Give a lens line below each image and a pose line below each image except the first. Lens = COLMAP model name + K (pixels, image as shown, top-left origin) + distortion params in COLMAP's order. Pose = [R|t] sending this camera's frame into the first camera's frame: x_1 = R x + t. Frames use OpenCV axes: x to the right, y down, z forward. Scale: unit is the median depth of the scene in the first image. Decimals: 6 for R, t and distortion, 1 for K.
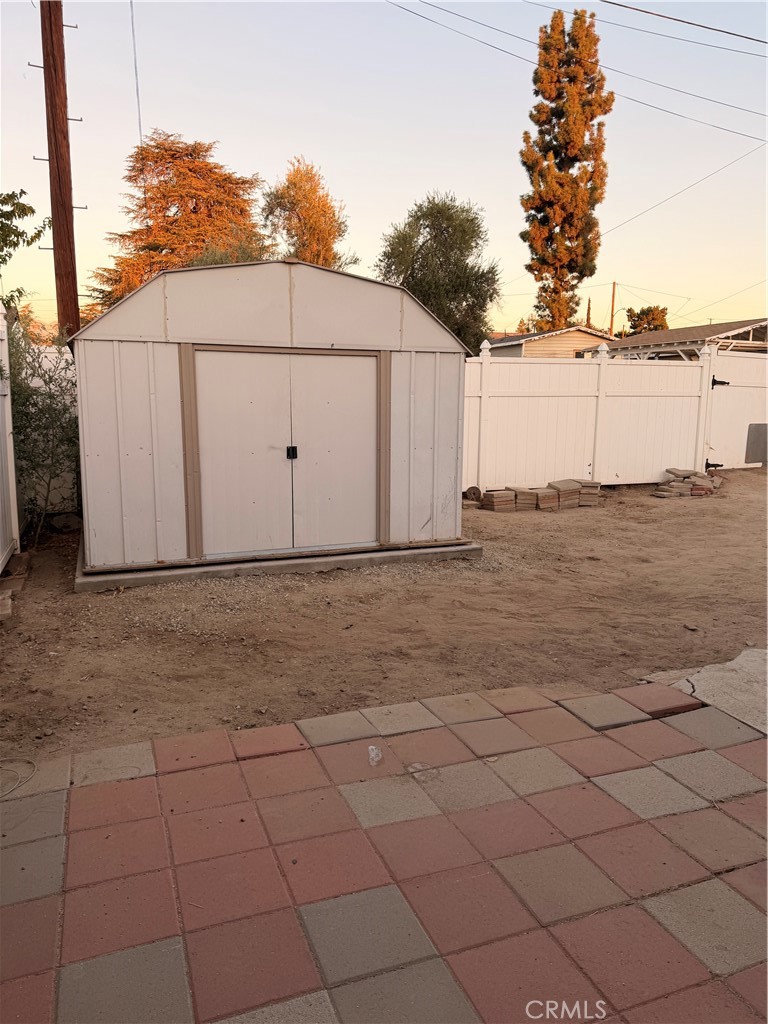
lens RADIAL K [[728.0, 0, 378.1], [0, 728.0, 510.4], [0, 0, 1]] dist [0.011301, -0.018814]
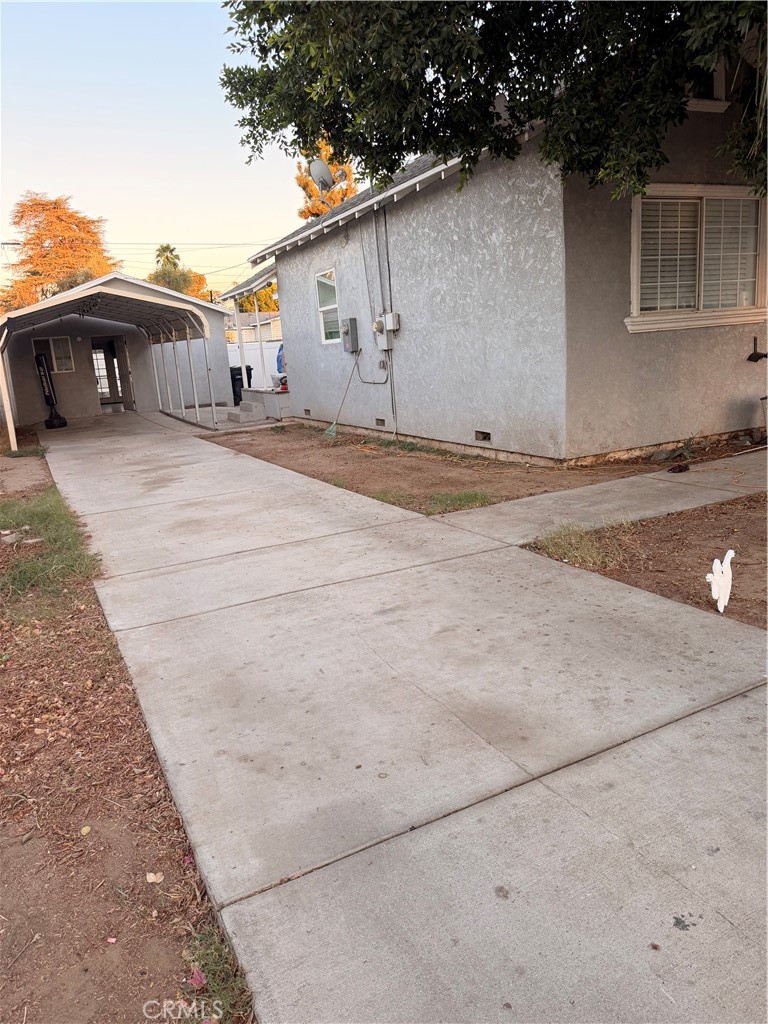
lens RADIAL K [[728.0, 0, 362.2], [0, 728.0, 514.1], [0, 0, 1]] dist [0.011301, -0.018814]
pose [[0.993826, -0.091437, 0.062850, 0.179289], [0.087246, 0.993966, 0.066476, 0.075795], [-0.068549, -0.060582, 0.995807, -0.466267]]
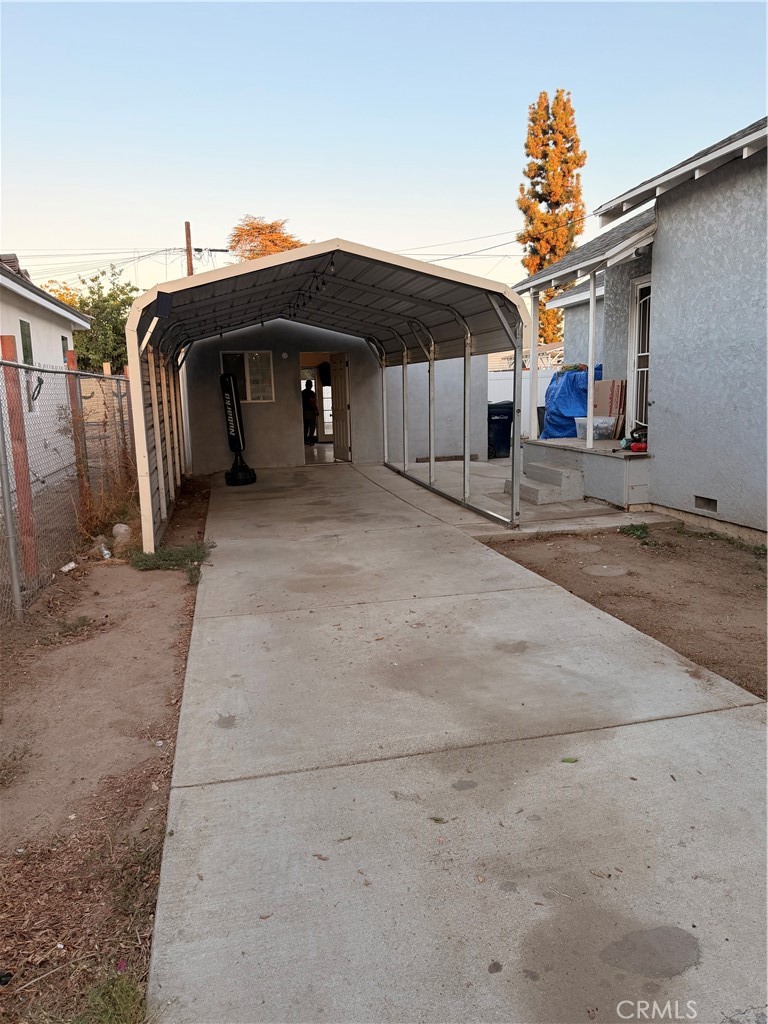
lens RADIAL K [[728.0, 0, 368.6], [0, 728.0, 508.8], [0, 0, 1]] dist [0.011301, -0.018814]
pose [[0.986637, -0.007950, -0.162738, 0.144576], [0.008972, 0.999944, 0.005547, 0.055783], [0.162685, -0.006933, 0.986654, -0.351100]]
